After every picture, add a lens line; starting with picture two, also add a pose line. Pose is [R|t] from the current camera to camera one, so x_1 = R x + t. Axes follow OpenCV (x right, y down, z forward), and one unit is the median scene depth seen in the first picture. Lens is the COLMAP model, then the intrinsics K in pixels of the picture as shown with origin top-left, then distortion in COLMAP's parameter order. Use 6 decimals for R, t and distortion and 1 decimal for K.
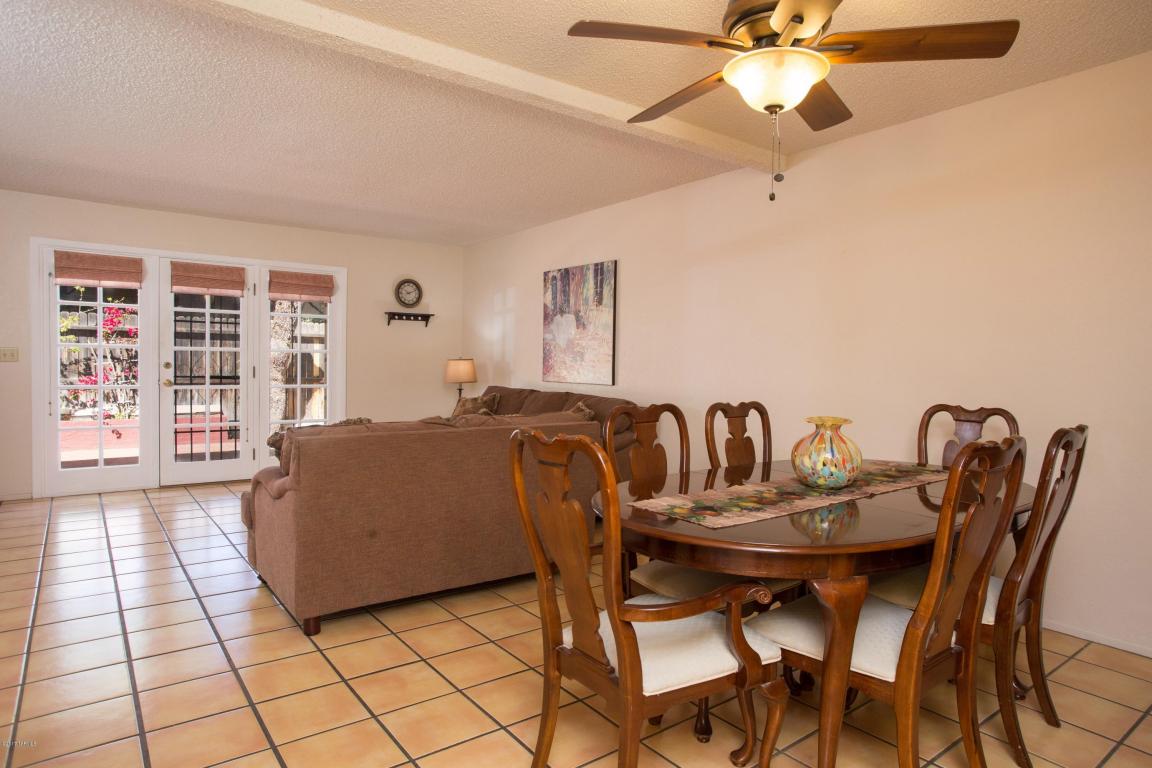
lens RADIAL K [[667.5, 0, 576.0], [0, 667.5, 384.0], [0, 0, 1]] dist [-0.006042, 0.030053]
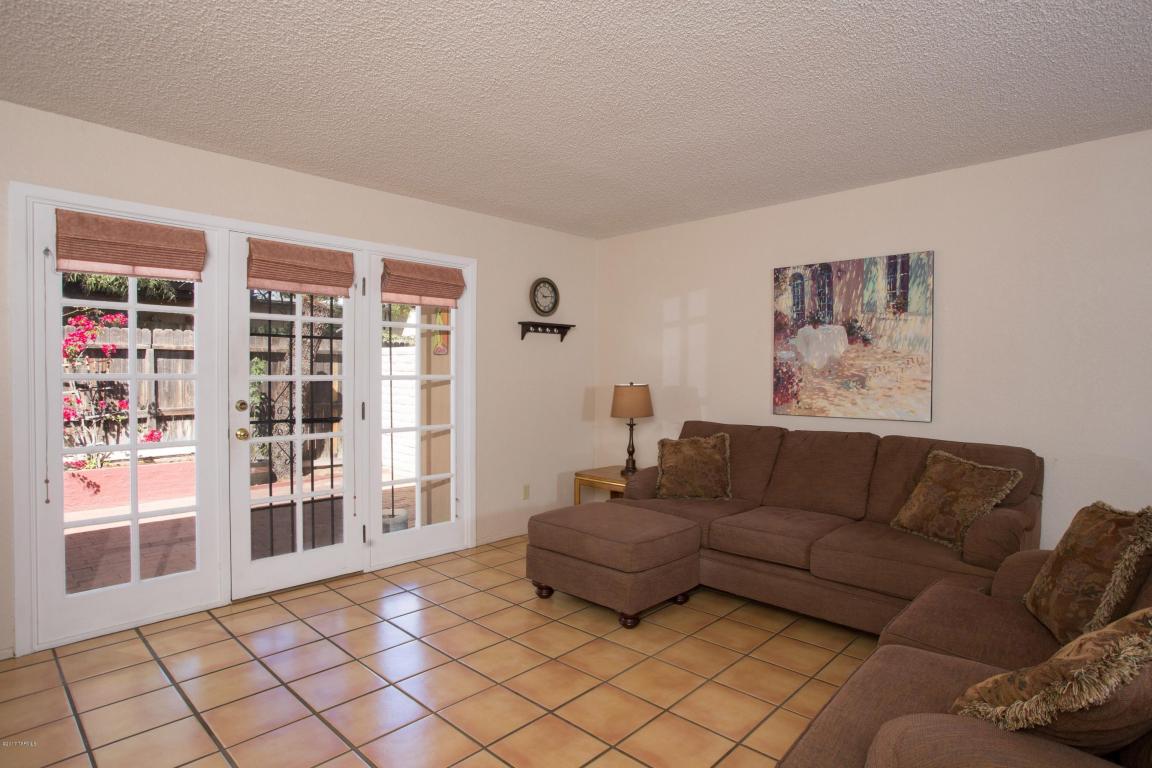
lens RADIAL K [[579.3, 0, 590.5], [0, 579.3, 389.5], [0, 0, 1]] dist [-0.067473, 0.031083]
pose [[0.981134, -0.018479, 0.192445, -0.386279], [0.018563, 0.999827, 0.001370, -0.037255], [-0.192437, 0.002229, 0.981307, 0.413506]]
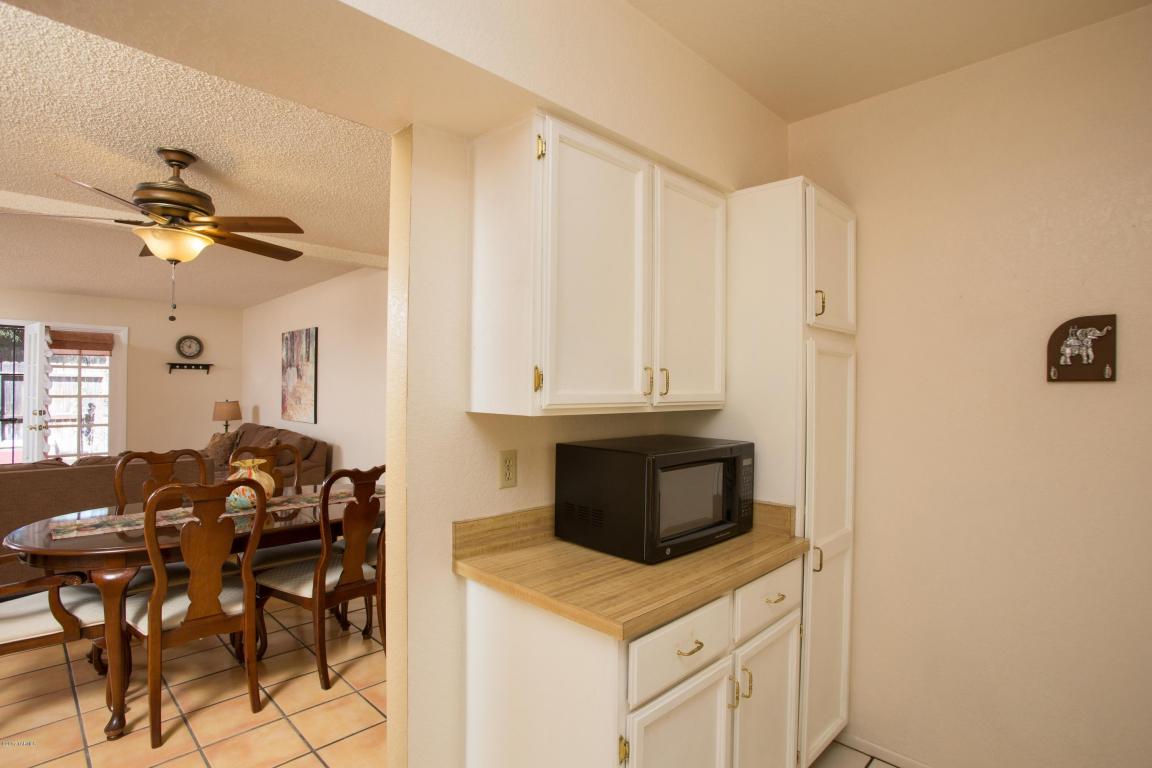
lens RADIAL K [[579.3, 0, 590.5], [0, 579.3, 389.5], [0, 0, 1]] dist [-0.067473, 0.031083]
pose [[0.986711, -0.006390, 0.162359, 0.361064], [0.011835, 0.999399, -0.032592, -0.019098], [-0.162053, 0.034080, 0.986193, -0.160959]]
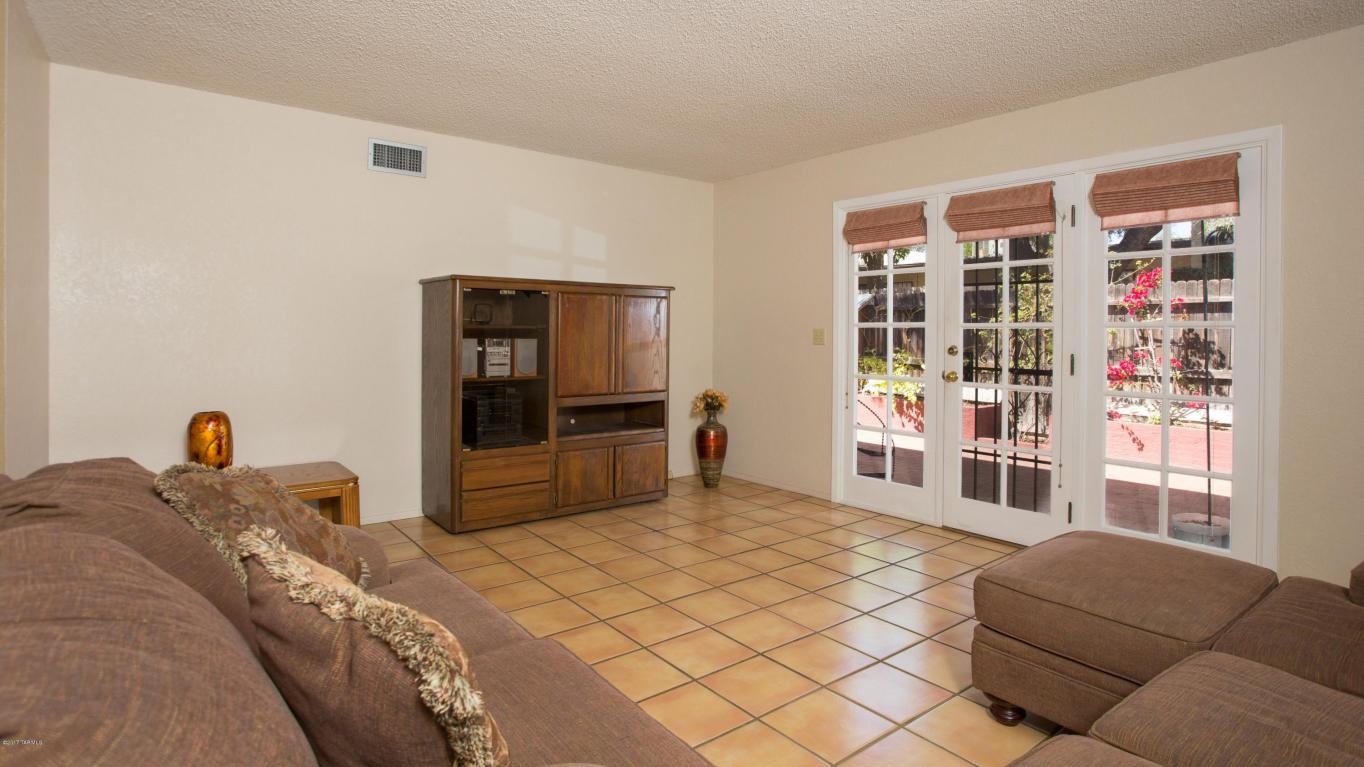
lens RADIAL K [[732.9, 0, 682.6], [0, 732.9, 356.9], [0, 0, 1]] dist [-0.000329, 0.000307]
pose [[0.060018, 0.015931, -0.998070, 0.111897], [-0.036797, 0.999228, 0.013736, -0.021756], [0.997519, 0.035902, 0.060558, 0.667458]]
